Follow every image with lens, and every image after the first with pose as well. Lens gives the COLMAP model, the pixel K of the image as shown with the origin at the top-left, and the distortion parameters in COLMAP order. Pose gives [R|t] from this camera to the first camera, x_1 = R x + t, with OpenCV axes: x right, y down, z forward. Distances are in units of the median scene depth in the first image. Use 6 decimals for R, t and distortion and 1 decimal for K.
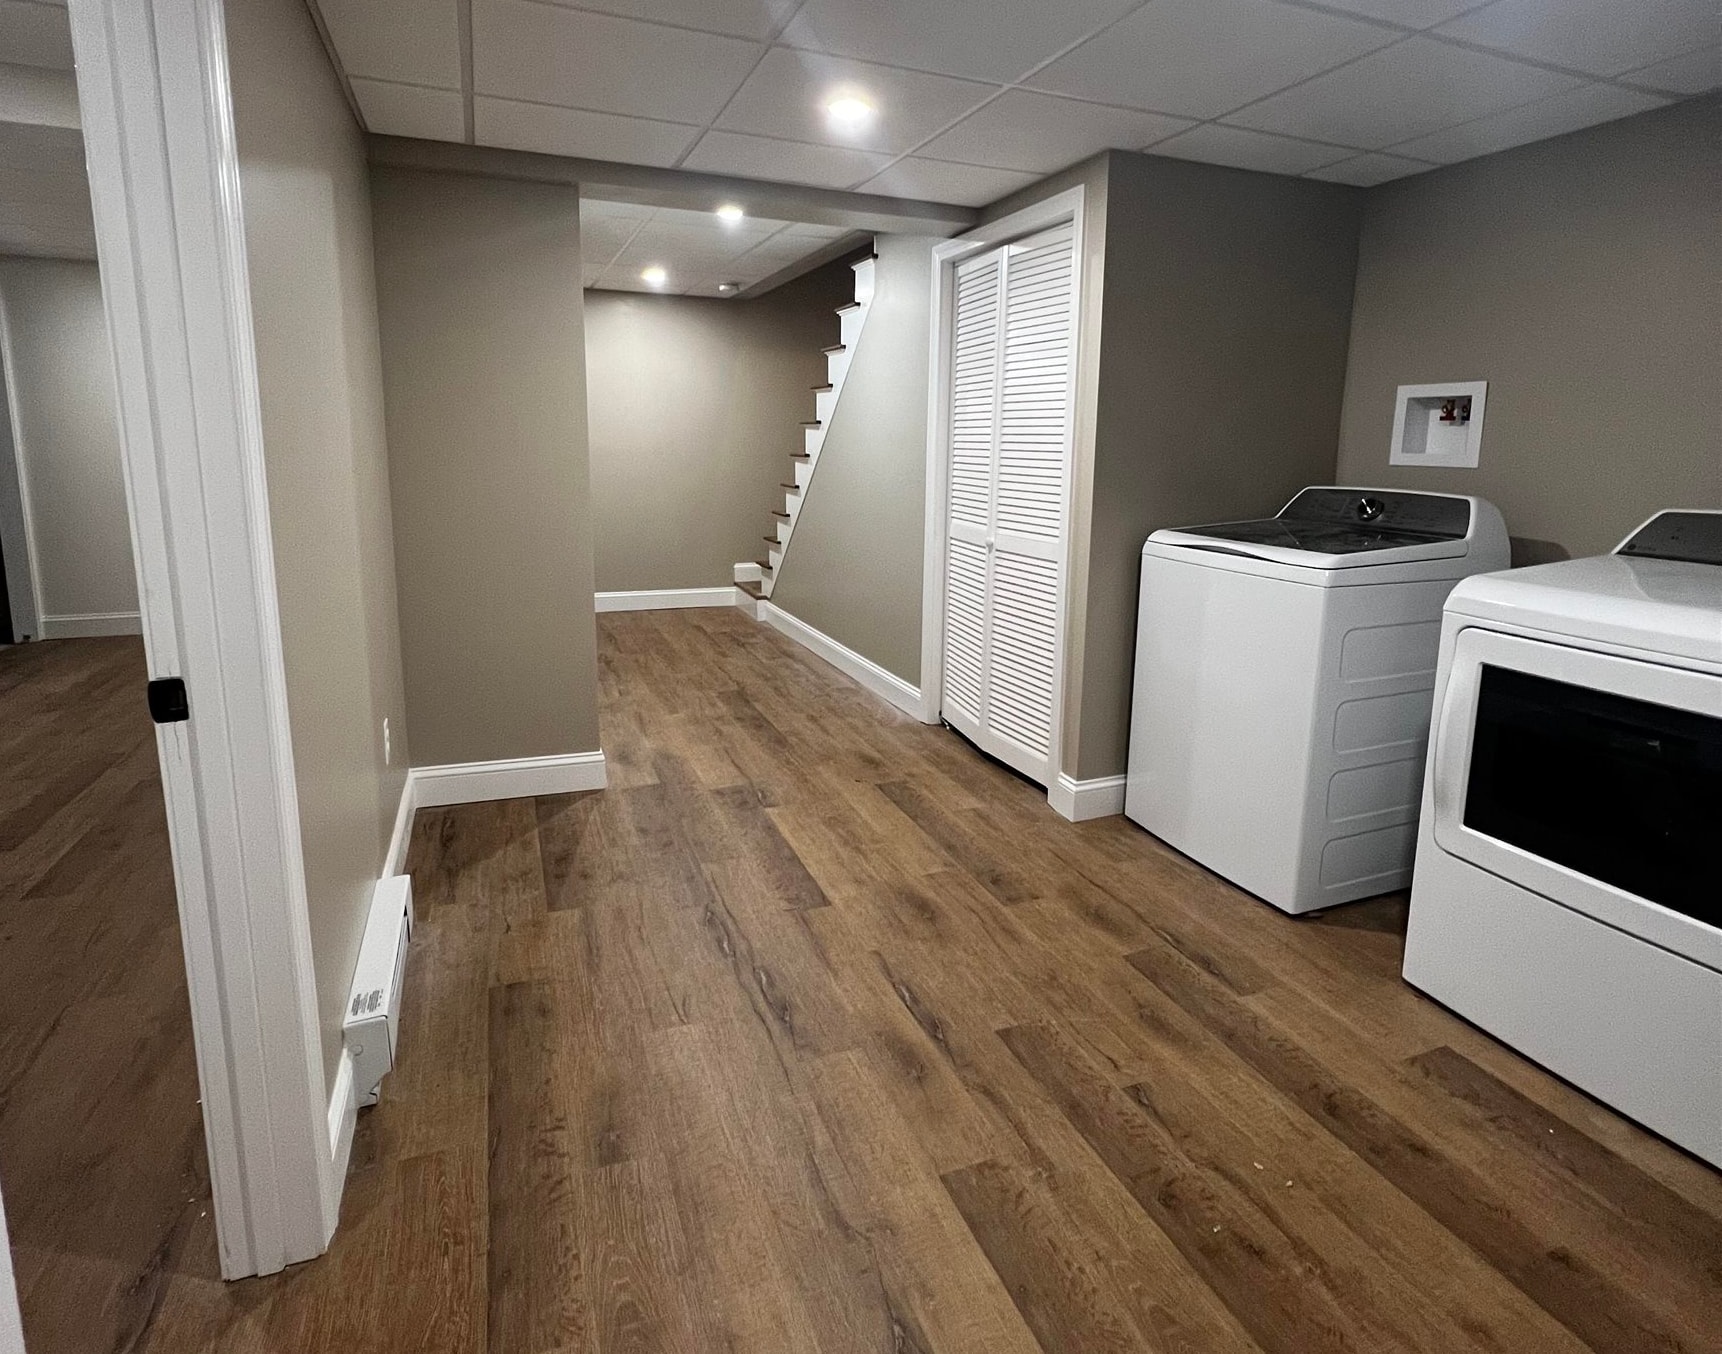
lens RADIAL K [[940.3, 0, 860.7], [0, 940.3, 605.7], [0, 0, 1]] dist [-0.000658, 0.018978]
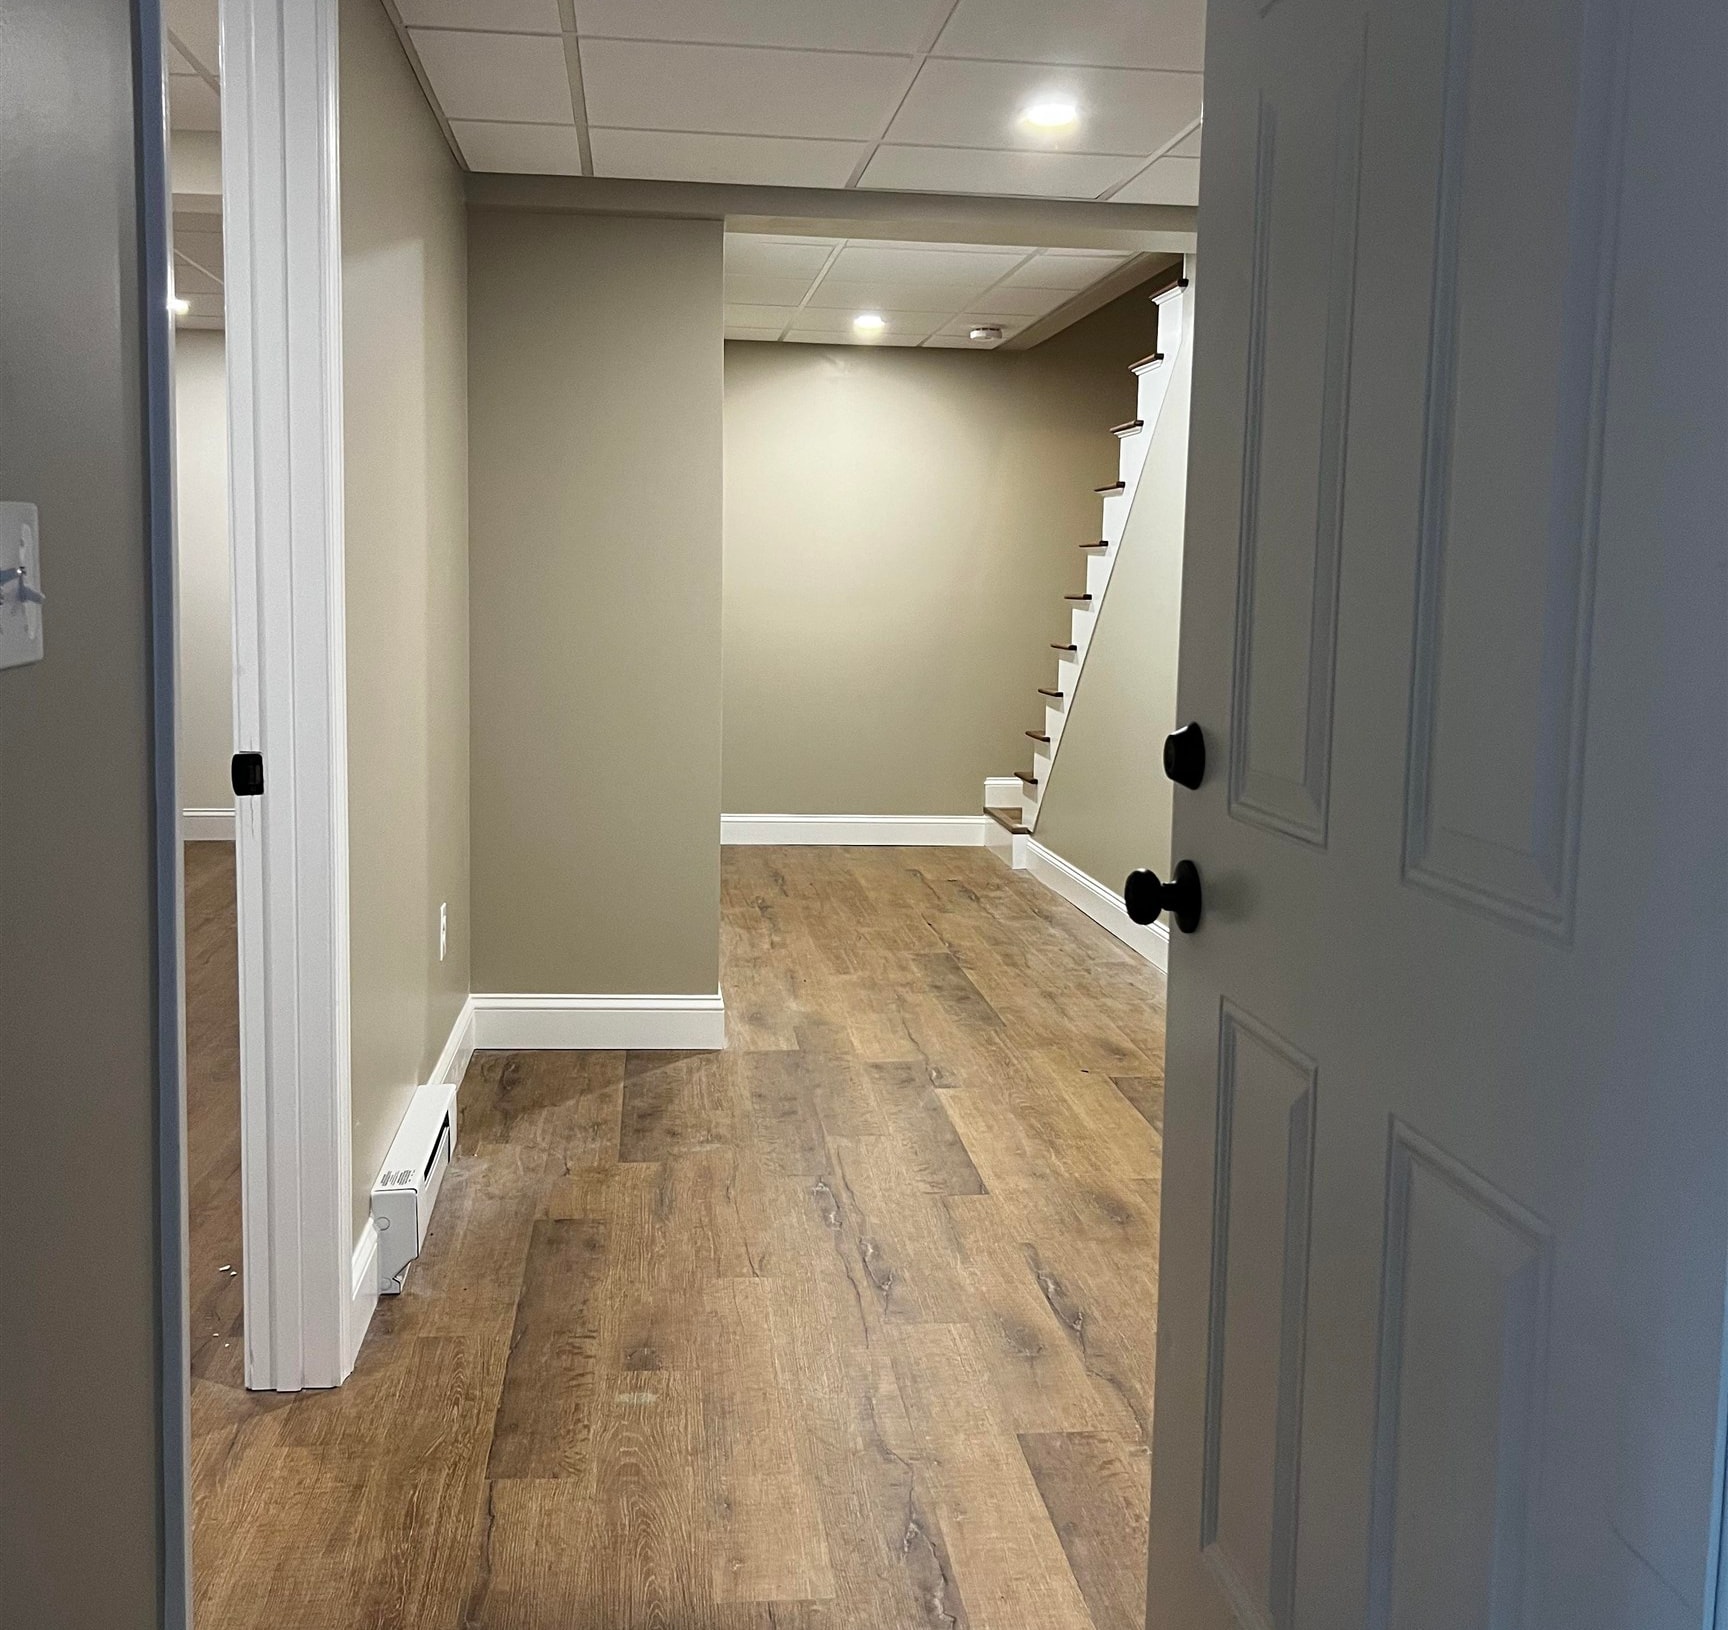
lens RADIAL K [[1890.2, 0, 864.0], [0, 1890.2, 815.0], [0, 0, 1]] dist [0.128462, -0.004929]
pose [[0.963592, 0.037199, -0.264776, 0.239627], [-0.054490, 0.996813, -0.058261, 0.114371], [0.261765, 0.070568, 0.962548, -0.421739]]
